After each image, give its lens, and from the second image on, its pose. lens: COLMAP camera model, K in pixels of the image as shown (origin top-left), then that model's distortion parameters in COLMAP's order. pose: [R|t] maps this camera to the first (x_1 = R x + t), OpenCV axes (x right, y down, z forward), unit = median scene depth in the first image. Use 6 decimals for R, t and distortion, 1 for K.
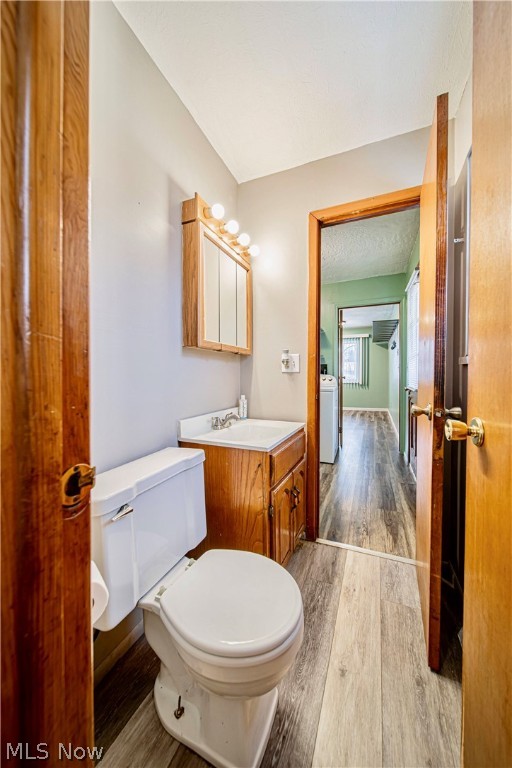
lens RADIAL K [[269.9, 0, 256.0], [0, 269.9, 384.0], [0, 0, 1]] dist [-0.000481, 0.000000]
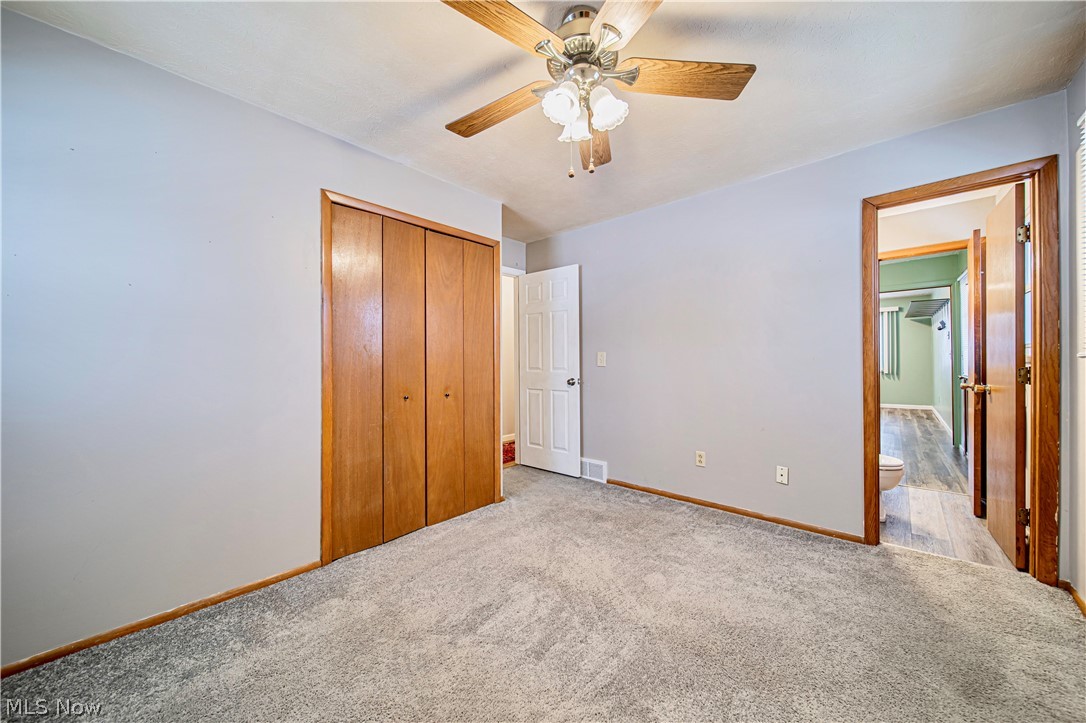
lens RADIAL K [[380.3, 0, 545.3], [0, 380.3, 358.4], [0, 0, 1]] dist [-0.000522, -0.000536]
pose [[0.946046, 0.000982, -0.324032, -0.216891], [-0.010989, 0.999517, -0.029054, 0.002449], [0.323847, 0.031047, 0.945600, -0.406054]]
